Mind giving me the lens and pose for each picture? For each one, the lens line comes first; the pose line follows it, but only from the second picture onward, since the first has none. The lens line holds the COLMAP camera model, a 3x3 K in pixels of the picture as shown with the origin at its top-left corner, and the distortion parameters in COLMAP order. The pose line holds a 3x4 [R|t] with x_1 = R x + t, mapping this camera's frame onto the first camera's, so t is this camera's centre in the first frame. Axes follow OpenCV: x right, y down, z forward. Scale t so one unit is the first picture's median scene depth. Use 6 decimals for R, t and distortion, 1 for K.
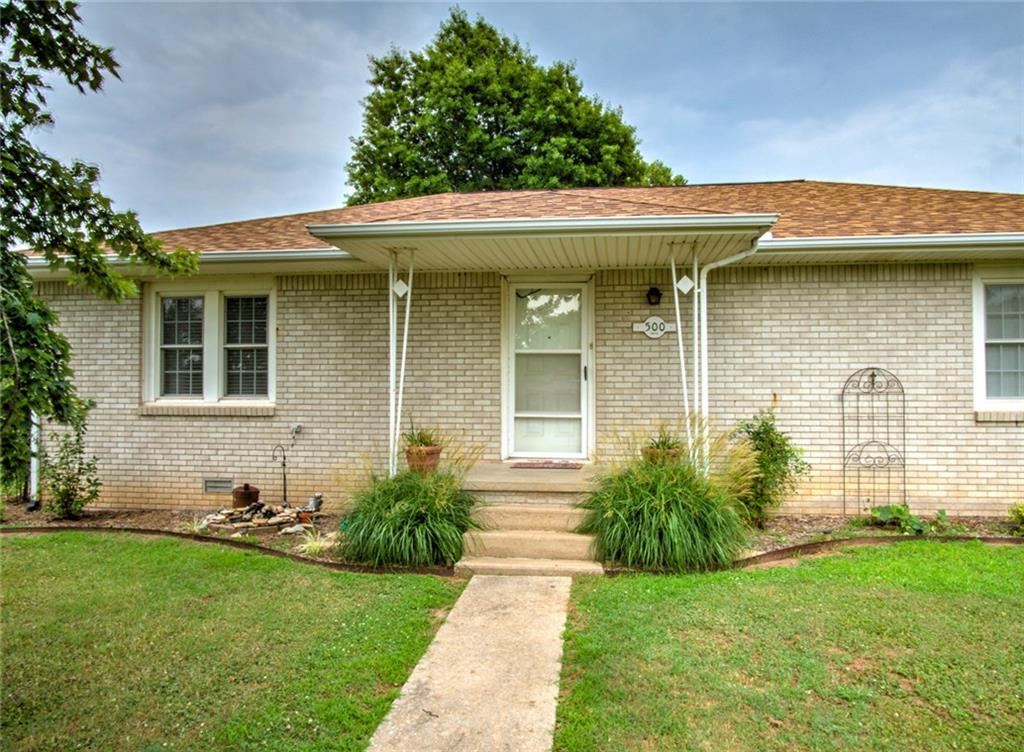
lens RADIAL K [[740.1, 0, 511.9], [0, 740.1, 378.9], [0, 0, 1]] dist [-0.038136, -0.001743]
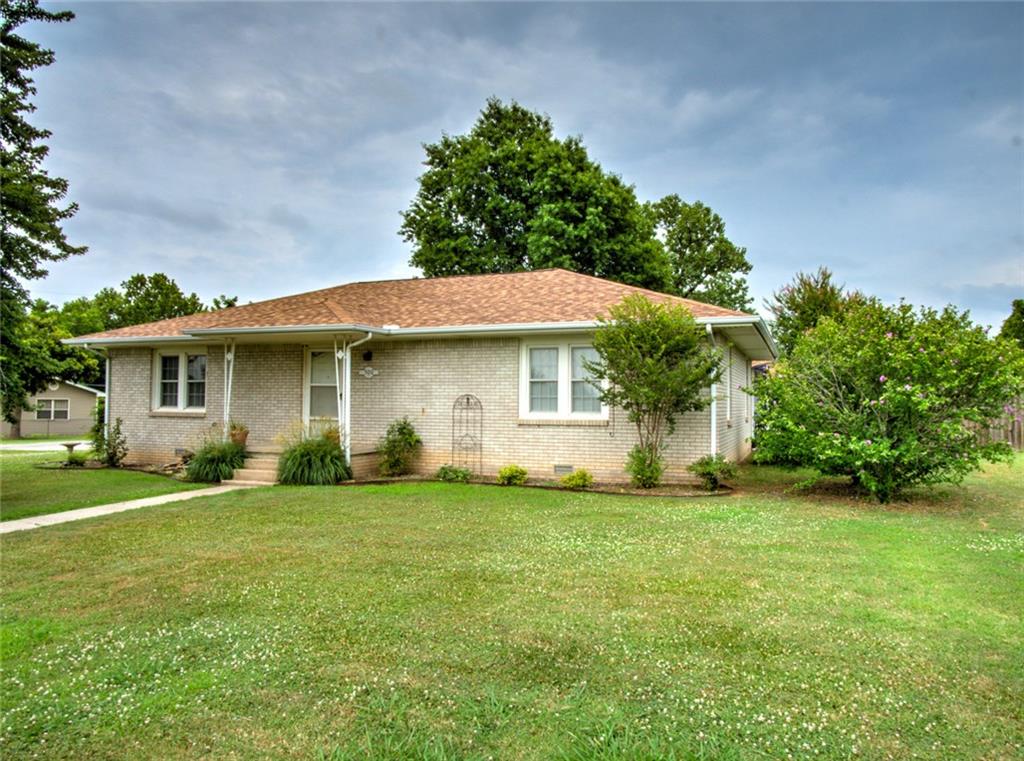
lens RADIAL K [[737.7, 0, 511.5], [0, 737.7, 381.7], [0, 0, 1]] dist [-0.035980, -0.001643]
pose [[0.969616, 0.000458, -0.244631, 0.906212], [-0.004723, 0.999847, -0.016846, -0.014751], [0.244586, 0.017490, 0.969470, -0.662307]]
